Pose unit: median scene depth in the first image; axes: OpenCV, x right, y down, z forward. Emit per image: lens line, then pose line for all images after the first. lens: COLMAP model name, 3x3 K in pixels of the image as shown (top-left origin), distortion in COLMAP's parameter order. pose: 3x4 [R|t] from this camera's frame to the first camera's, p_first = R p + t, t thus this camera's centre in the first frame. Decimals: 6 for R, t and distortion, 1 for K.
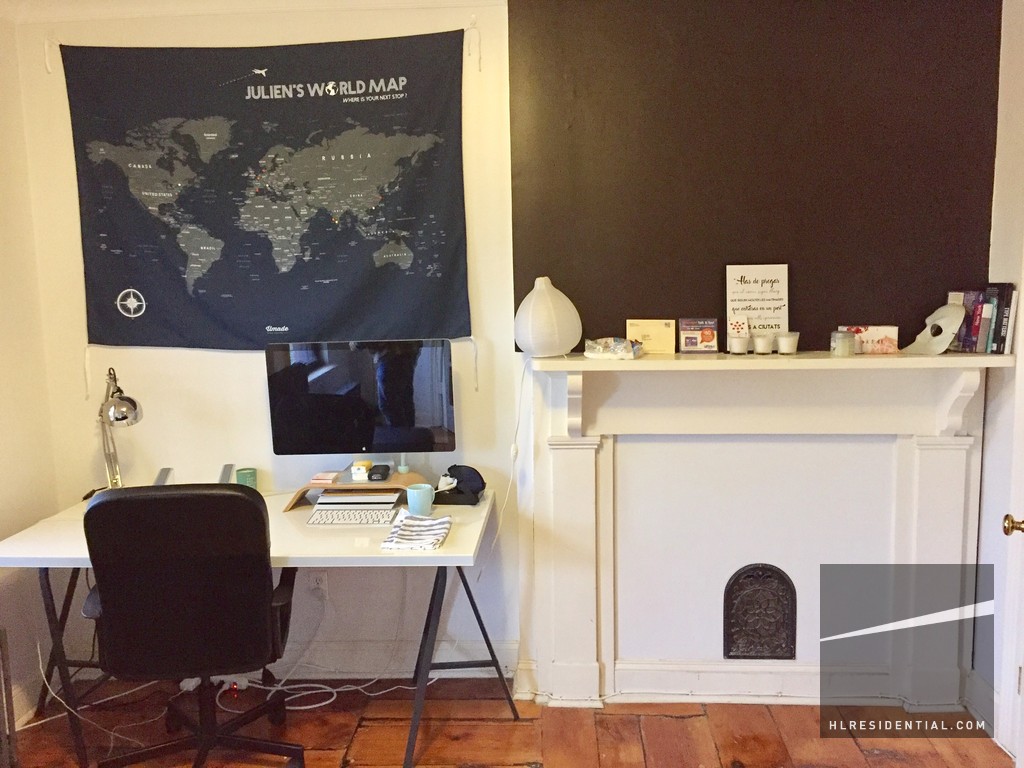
lens RADIAL K [[878.5, 0, 511.2], [0, 878.5, 382.5], [0, 0, 1]] dist [0.063419, -0.096894]
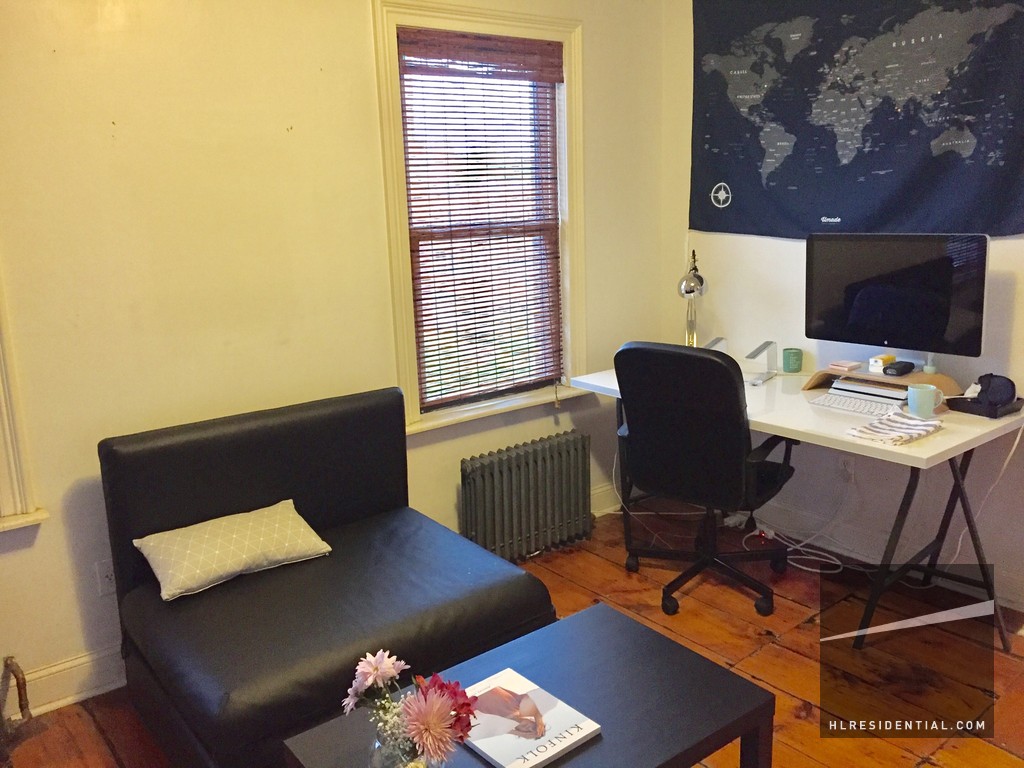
lens RADIAL K [[878.5, 0, 508.8], [0, 878.5, 390.3], [0, 0, 1]] dist [0.063419, -0.096894]
pose [[0.651088, 0.167373, -0.740318, 0.303626], [-0.070622, 0.984511, 0.160472, -0.002950], [0.755710, -0.052199, 0.652823, 0.009353]]
